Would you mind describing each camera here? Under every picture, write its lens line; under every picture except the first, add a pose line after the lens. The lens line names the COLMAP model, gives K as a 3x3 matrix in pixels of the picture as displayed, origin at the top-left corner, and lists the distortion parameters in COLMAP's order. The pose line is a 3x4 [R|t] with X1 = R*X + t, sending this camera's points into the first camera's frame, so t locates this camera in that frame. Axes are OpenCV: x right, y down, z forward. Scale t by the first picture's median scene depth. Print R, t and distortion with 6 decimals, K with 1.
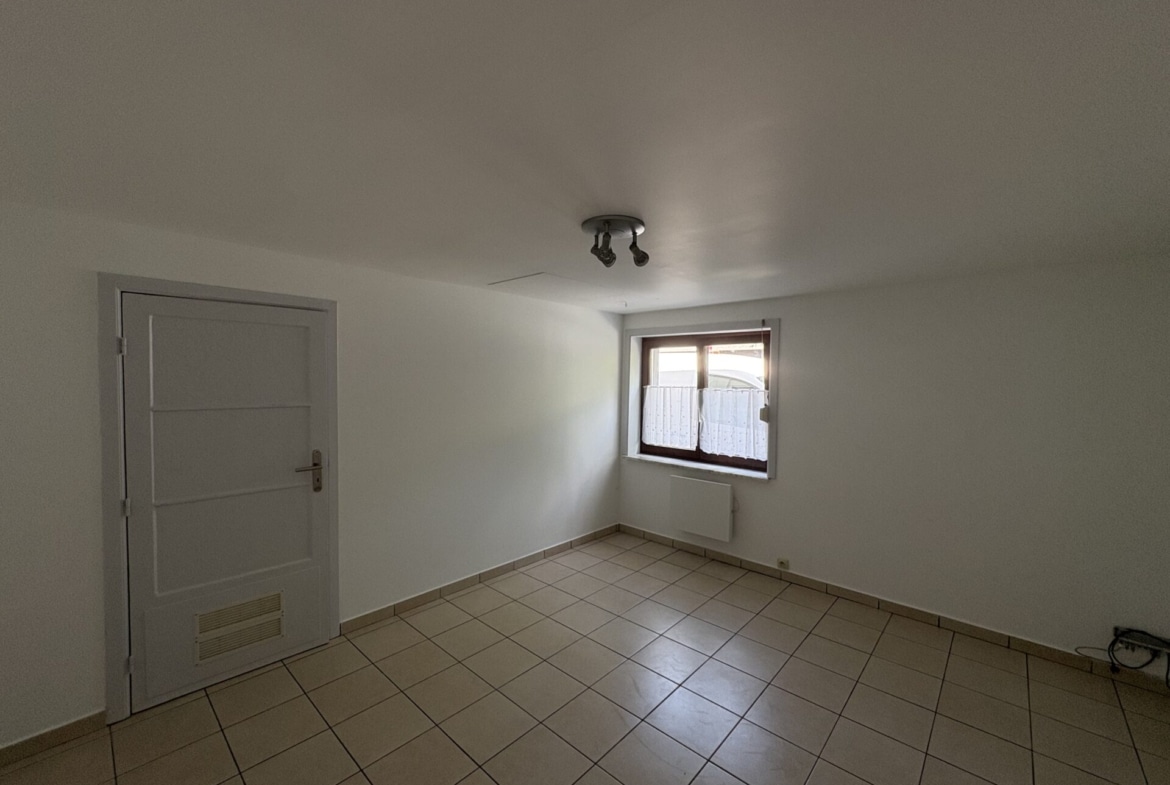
lens RADIAL K [[466.6, 0, 585.0], [0, 466.6, 392.5], [0, 0, 1]] dist [0.000210, 0.000106]
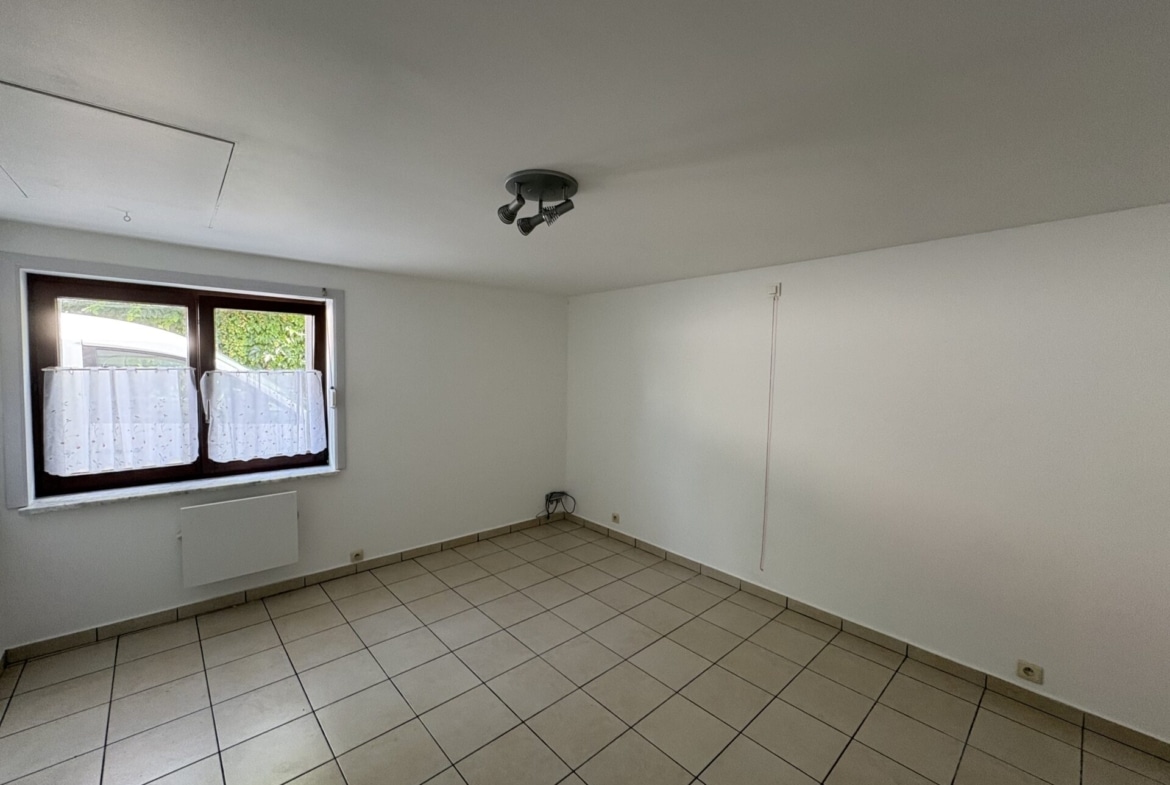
lens RADIAL K [[466.6, 0, 585.0], [0, 466.6, 392.5], [0, 0, 1]] dist [0.000210, 0.000106]
pose [[0.084196, -0.061849, 0.994528, -0.409625], [0.017652, 0.998008, 0.060571, -0.007899], [-0.996293, 0.012455, 0.085120, 0.420719]]
